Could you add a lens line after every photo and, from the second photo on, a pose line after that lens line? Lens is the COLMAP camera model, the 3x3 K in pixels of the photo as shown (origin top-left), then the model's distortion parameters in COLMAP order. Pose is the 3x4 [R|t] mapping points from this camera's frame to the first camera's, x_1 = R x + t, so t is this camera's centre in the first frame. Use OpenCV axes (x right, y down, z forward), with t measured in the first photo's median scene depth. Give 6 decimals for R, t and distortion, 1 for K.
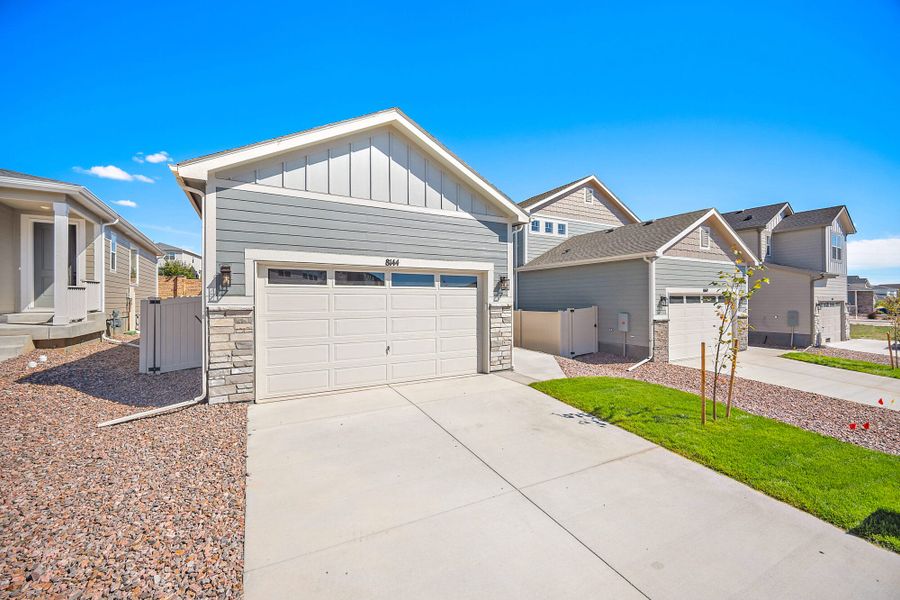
lens RADIAL K [[350.5, 0, 437.4], [0, 350.5, 300.5], [0, 0, 1]] dist [0.000225, -0.000015]
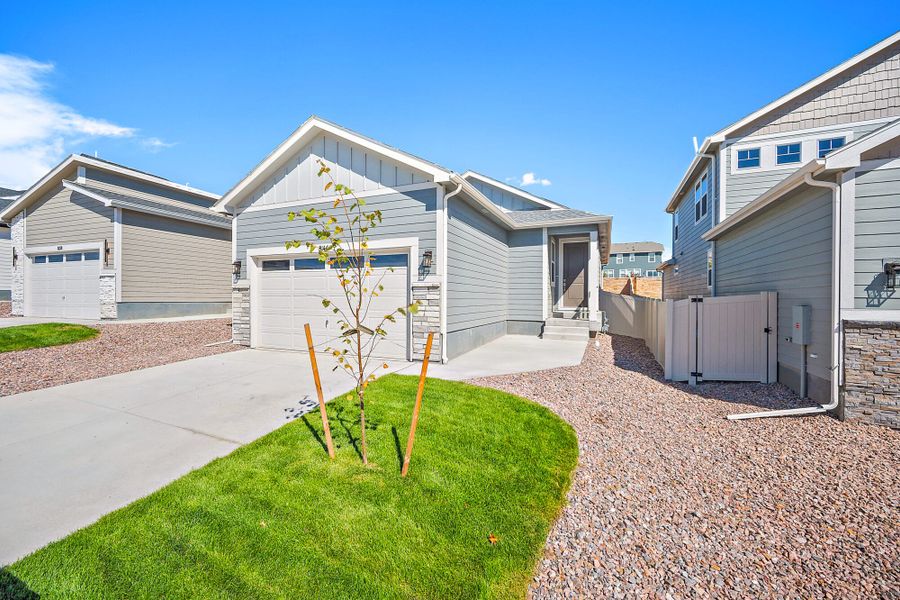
lens RADIAL K [[361.5, 0, 450.0], [0, 361.5, 300.0], [0, 0, 1]] dist [-0.002470, -0.000212]
pose [[0.623974, 0.012046, -0.781352, 0.943482], [-0.007074, 0.999927, 0.009767, 0.042390], [0.781413, -0.000567, 0.624014, 0.510155]]
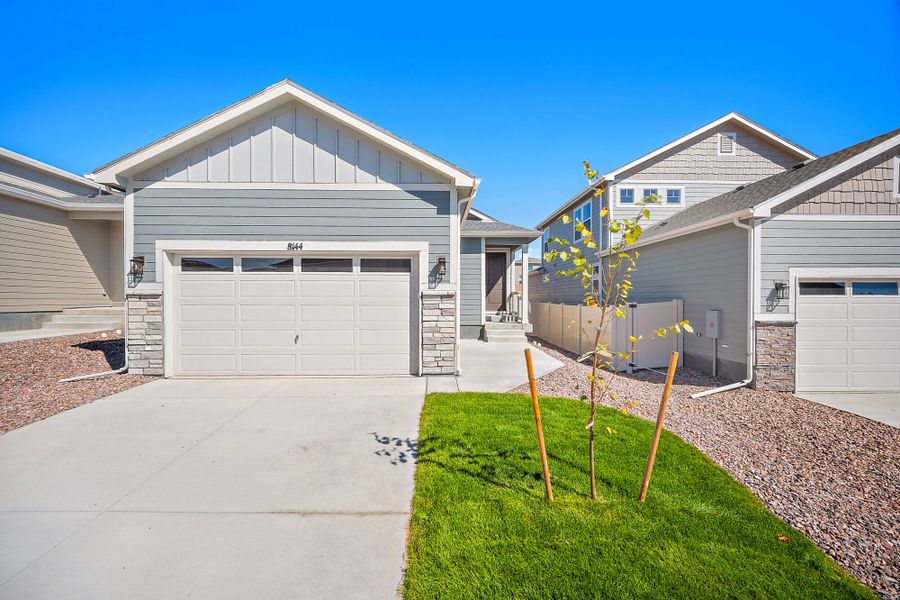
lens RADIAL K [[353.0, 0, 446.1], [0, 353.0, 302.4], [0, 0, 1]] dist [-0.002066, -0.000139]
pose [[0.896119, 0.008968, -0.443724, 0.576929], [-0.004603, 0.999930, 0.010915, 0.025706], [0.443790, -0.007739, 0.896097, 0.289963]]
